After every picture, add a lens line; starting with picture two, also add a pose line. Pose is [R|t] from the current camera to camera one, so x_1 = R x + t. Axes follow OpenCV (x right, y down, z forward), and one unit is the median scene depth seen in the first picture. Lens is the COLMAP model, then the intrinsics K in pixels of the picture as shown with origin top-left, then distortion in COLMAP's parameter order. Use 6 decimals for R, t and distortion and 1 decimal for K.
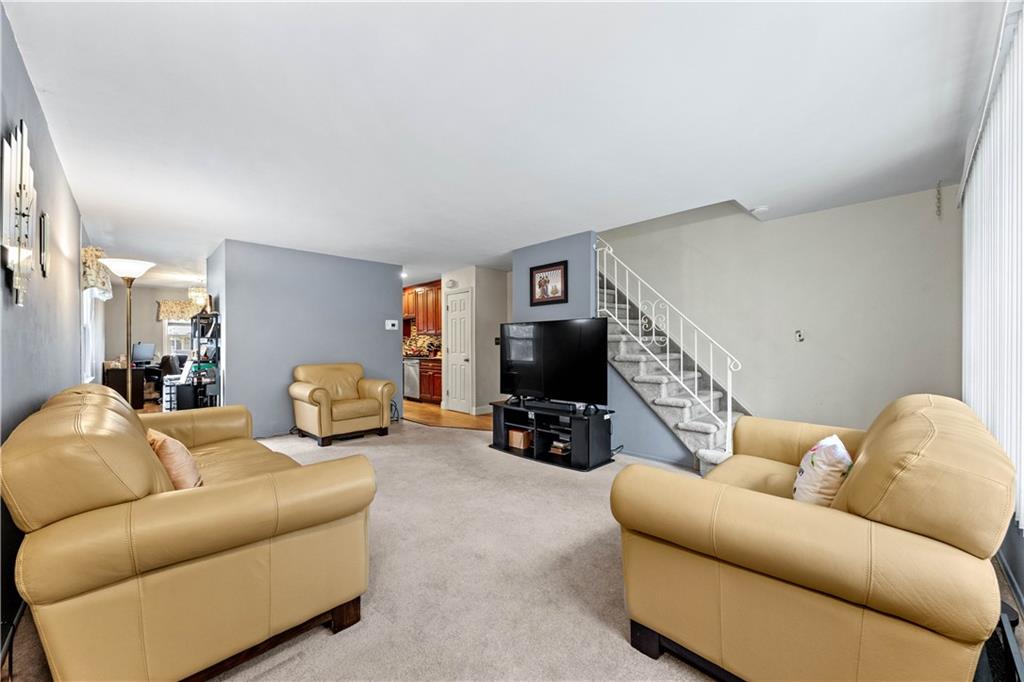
lens RADIAL K [[395.4, 0, 514.3], [0, 395.4, 350.9], [0, 0, 1]] dist [-0.001411, -0.000194]
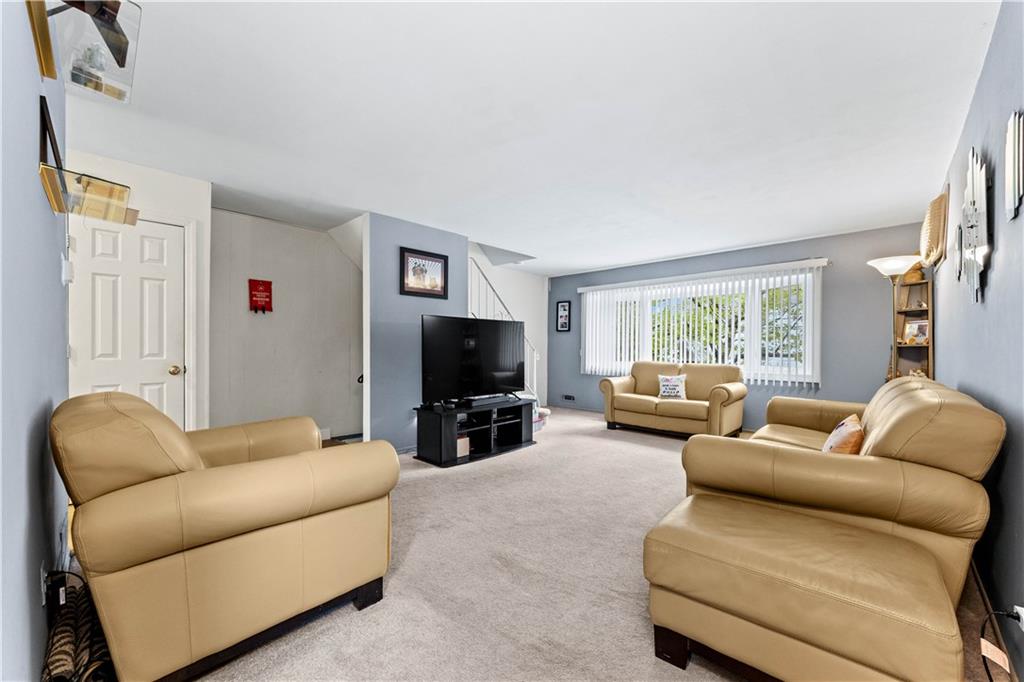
lens RADIAL K [[402.1, 0, 521.5], [0, 402.1, 347.4], [0, 0, 1]] dist [-0.000137, -0.000009]
pose [[-0.036622, 0.001459, 0.999328, -0.861157], [0.003259, 0.999994, -0.001341, -0.001144], [-0.999324, 0.003208, -0.036626, 0.847292]]
